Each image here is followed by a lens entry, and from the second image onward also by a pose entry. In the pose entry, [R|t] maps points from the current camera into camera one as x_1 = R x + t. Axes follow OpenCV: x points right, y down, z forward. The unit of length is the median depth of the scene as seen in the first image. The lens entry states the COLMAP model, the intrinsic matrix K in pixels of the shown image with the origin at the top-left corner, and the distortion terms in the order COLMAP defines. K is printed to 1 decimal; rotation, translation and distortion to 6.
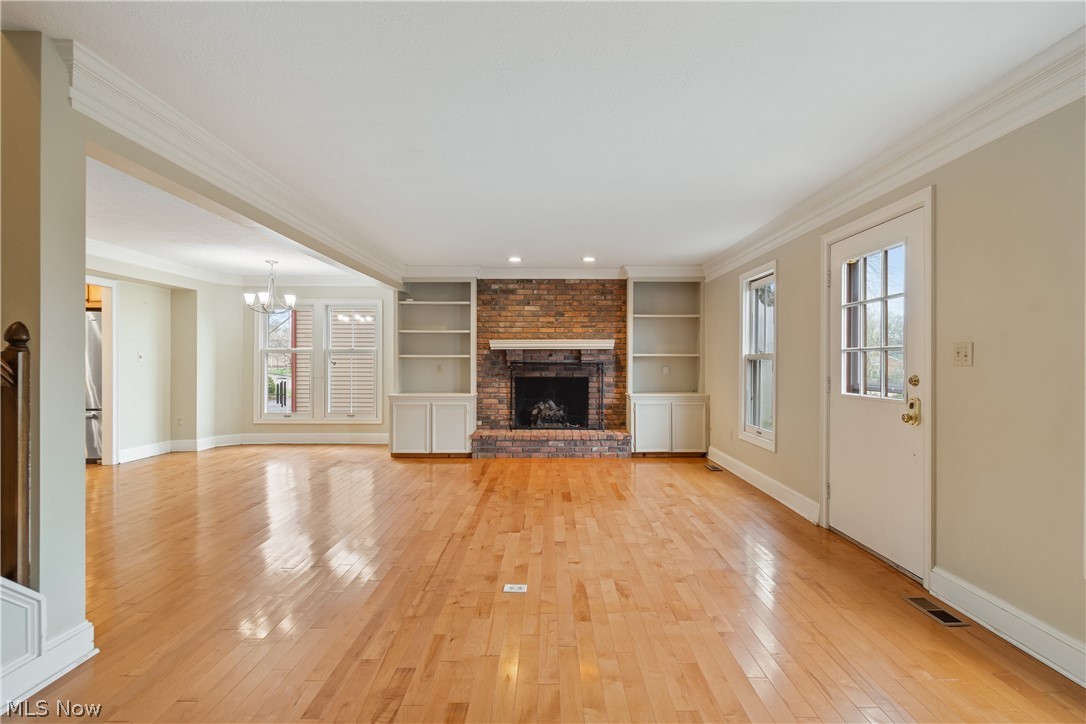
lens RADIAL K [[494.9, 0, 573.5], [0, 494.9, 362.5], [0, 0, 1]] dist [0.000940, -0.000174]
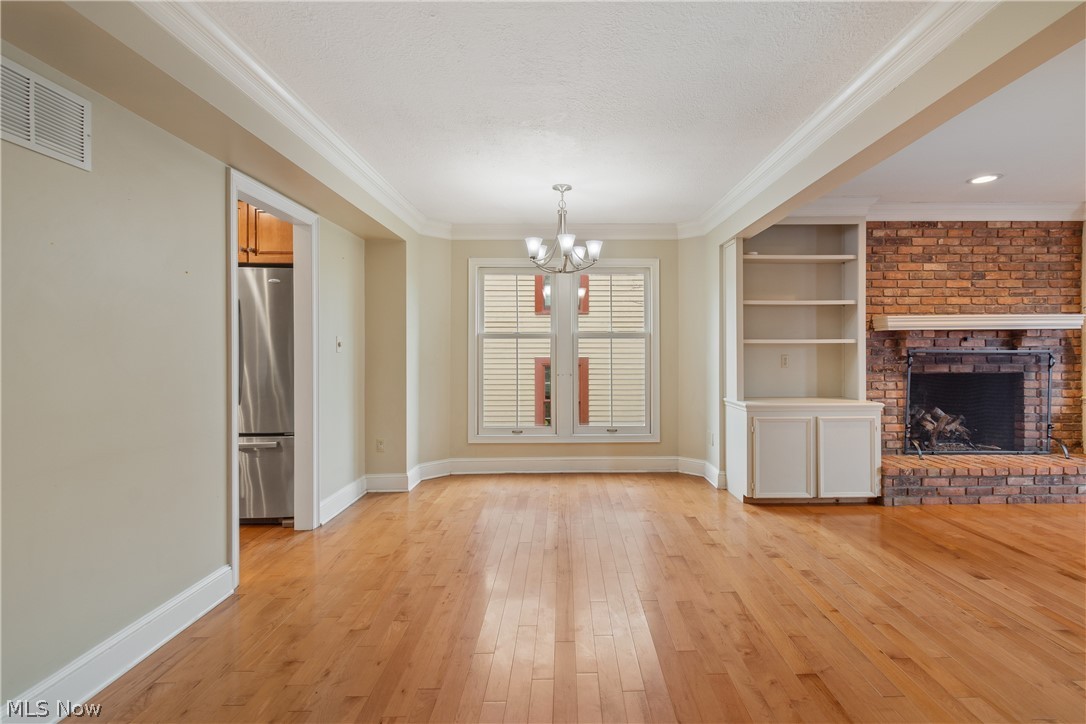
lens RADIAL K [[465.8, 0, 578.4], [0, 465.8, 354.0], [0, 0, 1]] dist [0.000608, -0.000024]
pose [[0.999857, -0.005192, 0.016116, -0.561229], [0.005184, 0.999986, 0.000556, 0.001664], [-0.016119, -0.000473, 0.999870, 0.399922]]
